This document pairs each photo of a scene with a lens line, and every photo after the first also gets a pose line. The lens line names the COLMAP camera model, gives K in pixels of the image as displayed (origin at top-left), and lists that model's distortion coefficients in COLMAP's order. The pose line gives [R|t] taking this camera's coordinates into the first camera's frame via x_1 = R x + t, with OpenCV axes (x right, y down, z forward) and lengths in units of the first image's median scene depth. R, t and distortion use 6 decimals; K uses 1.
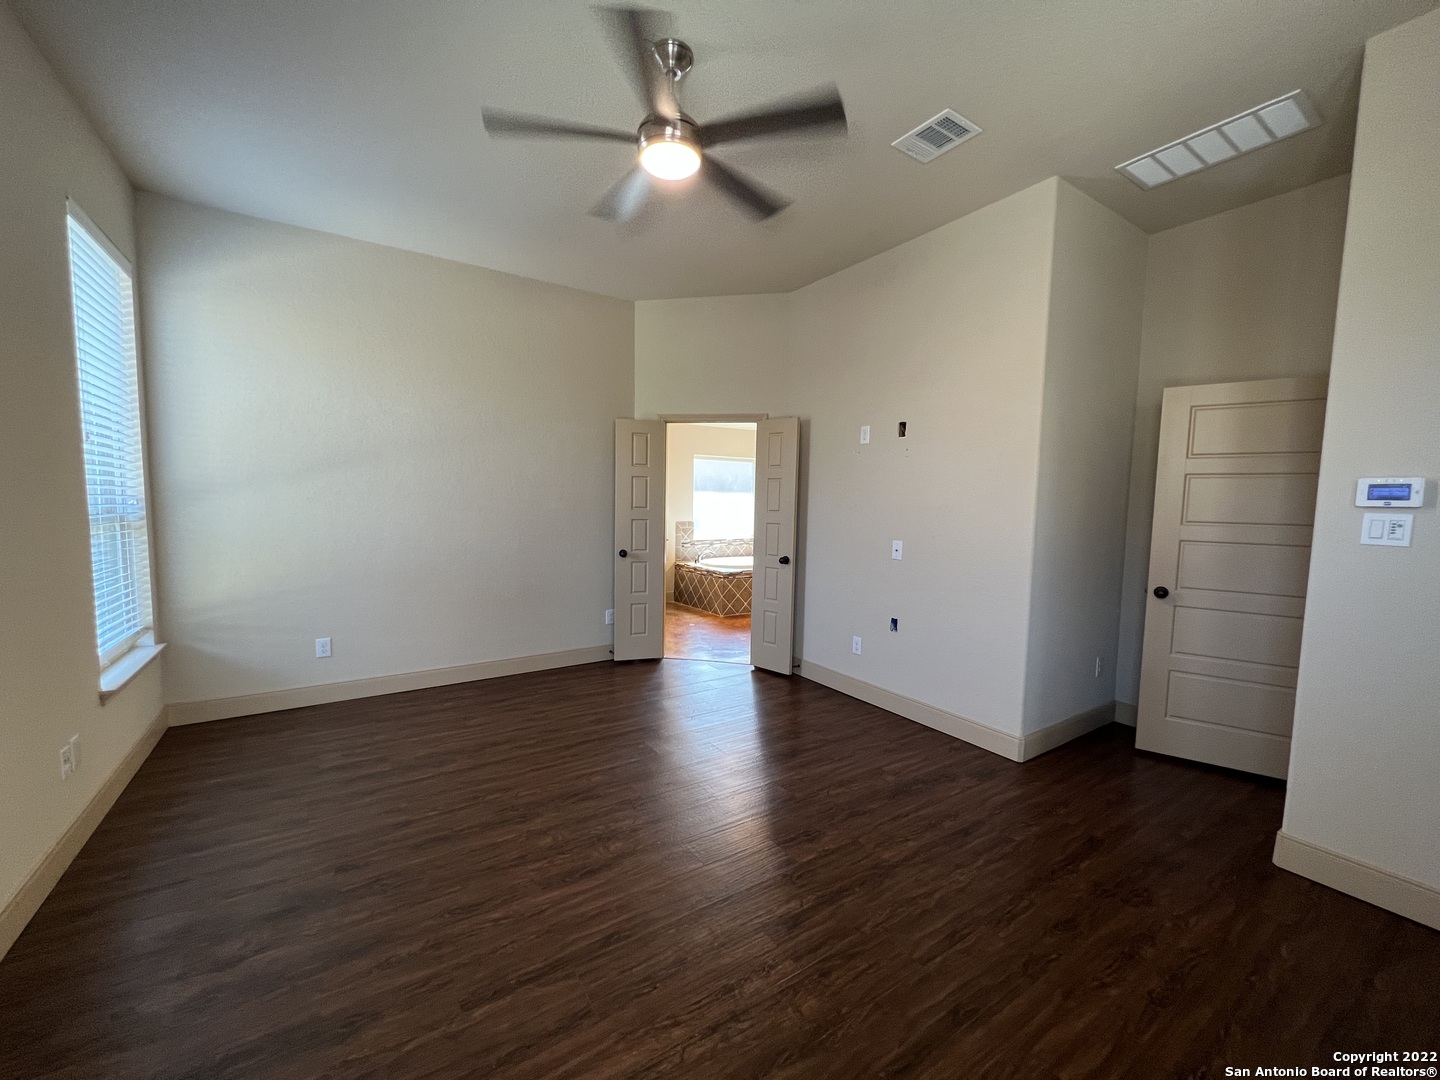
lens RADIAL K [[573.7, 0, 718.3], [0, 573.7, 536.2], [0, 0, 1]] dist [-0.001268, 0.000213]
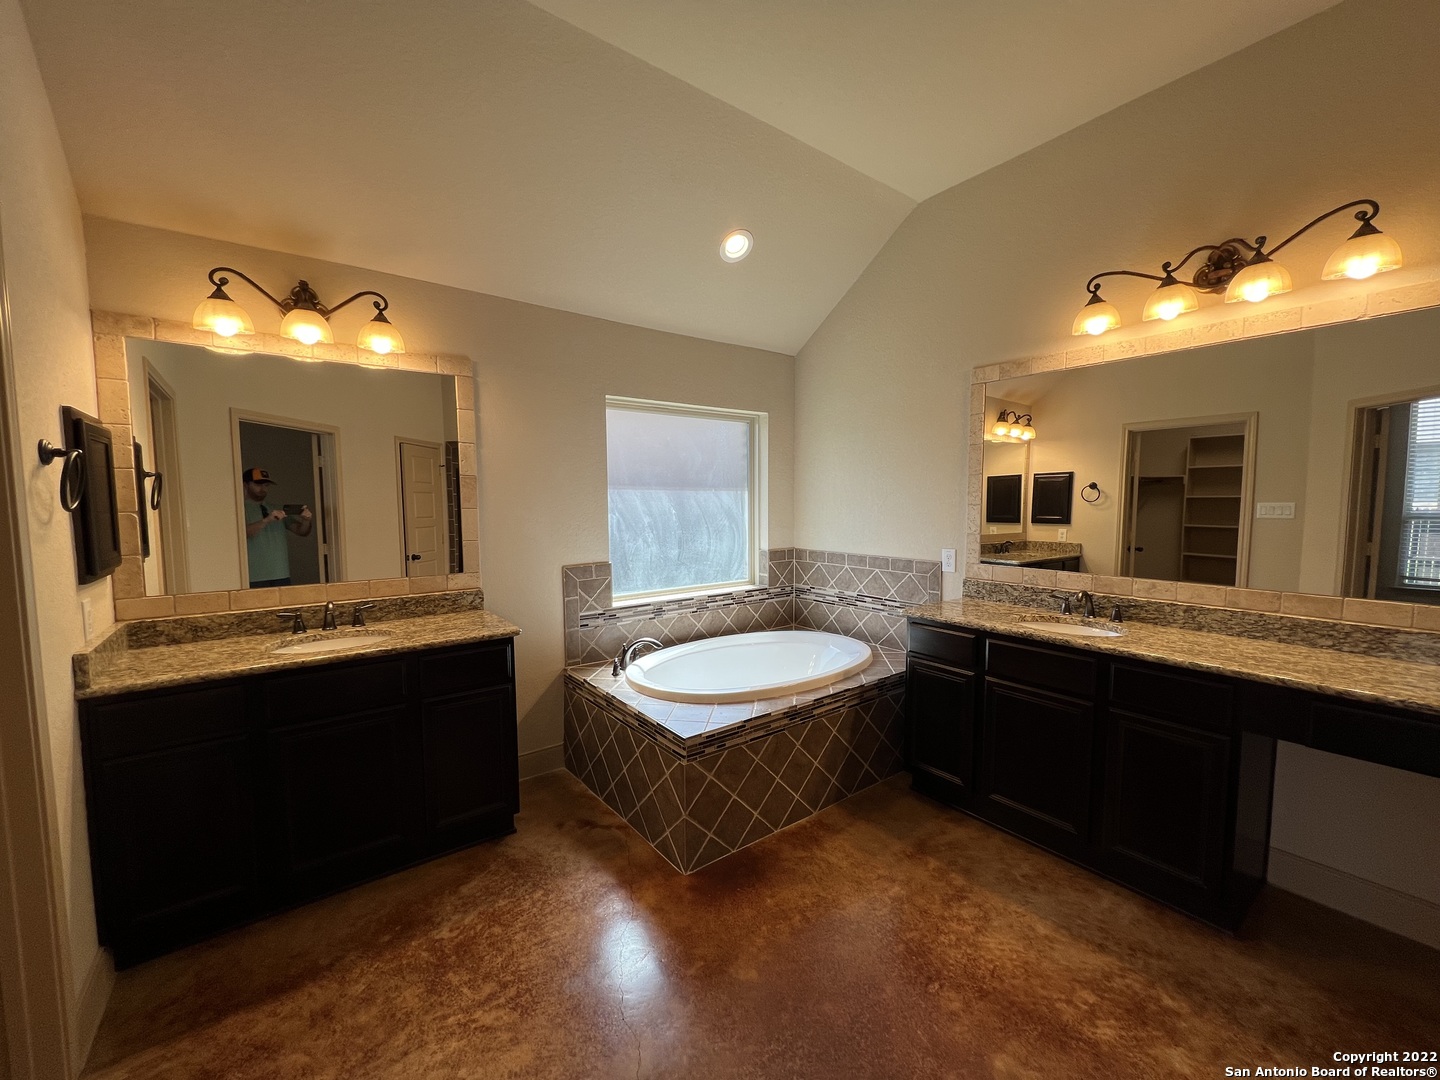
lens RADIAL K [[573.7, 0, 715.1], [0, 573.7, 548.5], [0, 0, 1]] dist [-0.001268, 0.000213]
pose [[0.998070, -0.023107, 0.057632, 0.006813], [0.023064, 0.999733, 0.001415, -0.034860], [-0.057649, -0.000083, 0.998337, 0.602251]]
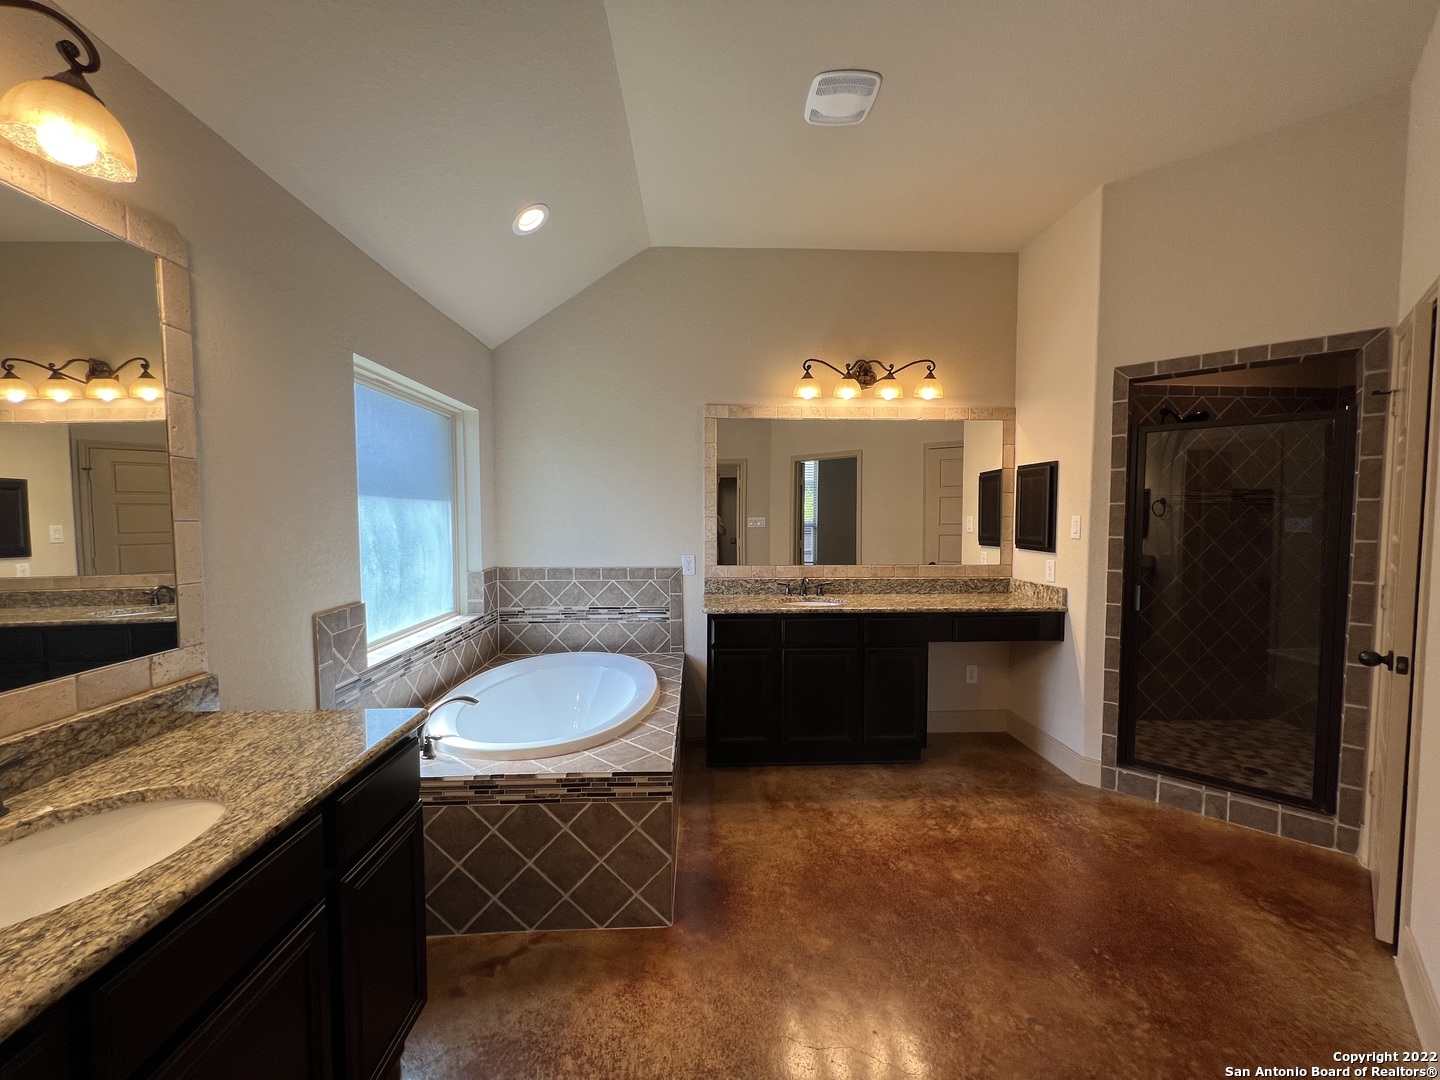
lens RADIAL K [[573.7, 0, 729.5], [0, 573.7, 548.4], [0, 0, 1]] dist [-0.001268, 0.000213]
pose [[0.518560, -0.062383, 0.852763, -0.183817], [0.079465, 0.996535, 0.024579, -0.044304], [-0.851341, 0.055019, 0.521720, 0.719365]]
